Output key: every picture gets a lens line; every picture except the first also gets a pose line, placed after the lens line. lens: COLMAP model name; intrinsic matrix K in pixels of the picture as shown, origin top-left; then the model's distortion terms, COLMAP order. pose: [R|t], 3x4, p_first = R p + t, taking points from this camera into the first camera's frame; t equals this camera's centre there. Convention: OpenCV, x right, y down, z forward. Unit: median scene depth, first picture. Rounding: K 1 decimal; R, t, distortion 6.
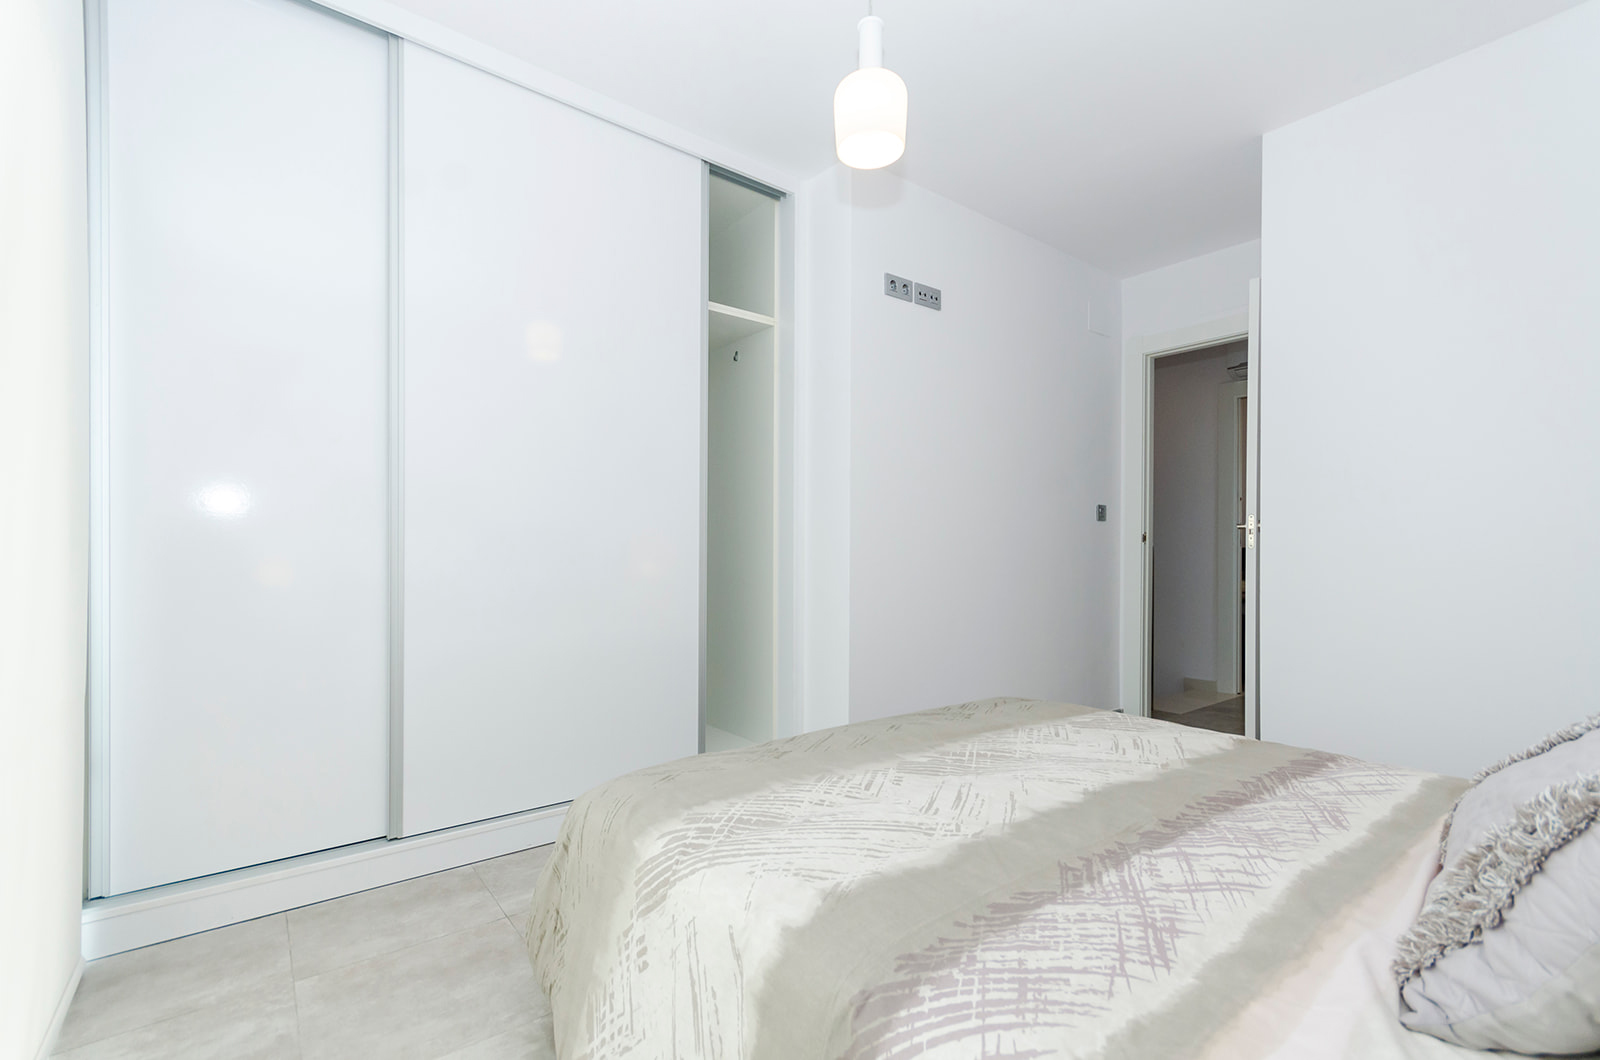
lens RADIAL K [[715.0, 0, 799.6], [0, 715.0, 543.7], [0, 0, 1]] dist [0.005614, -0.000264]
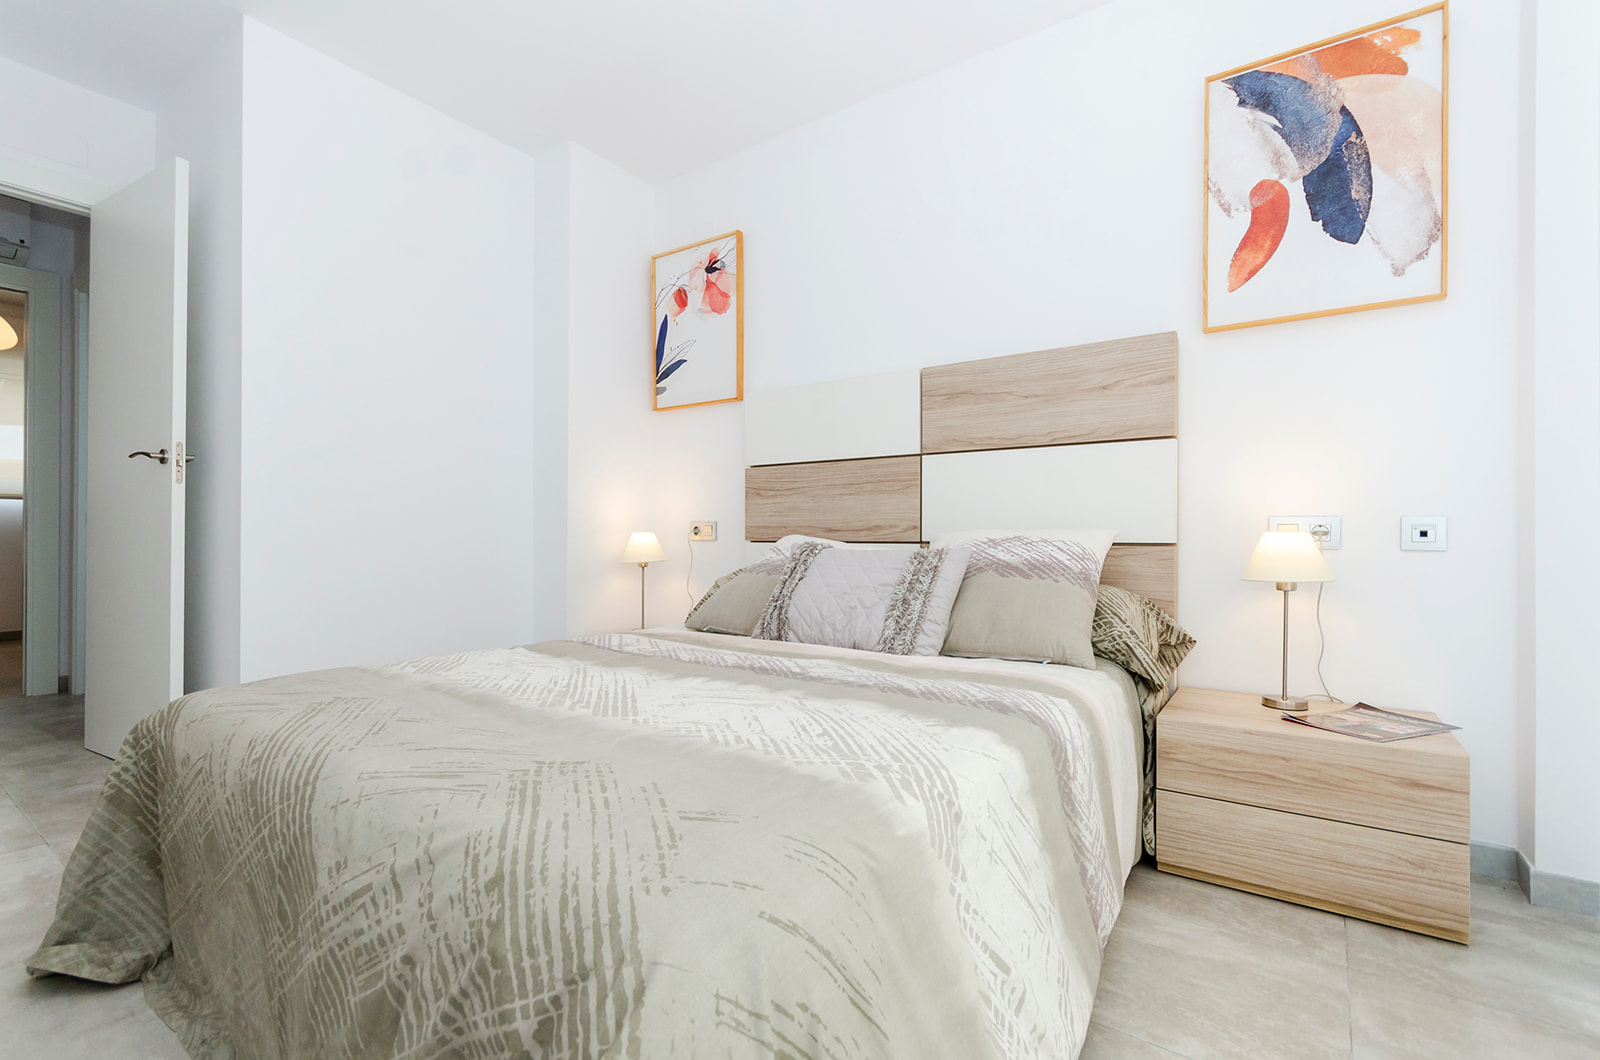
lens RADIAL K [[715.0, 0, 809.4], [0, 715.0, 532.6], [0, 0, 1]] dist [0.005614, -0.000264]
pose [[-0.275604, -0.002336, 0.961268, -0.860204], [-0.011169, 0.999937, -0.000773, 0.131890], [-0.961206, -0.010950, -0.275613, 1.271061]]
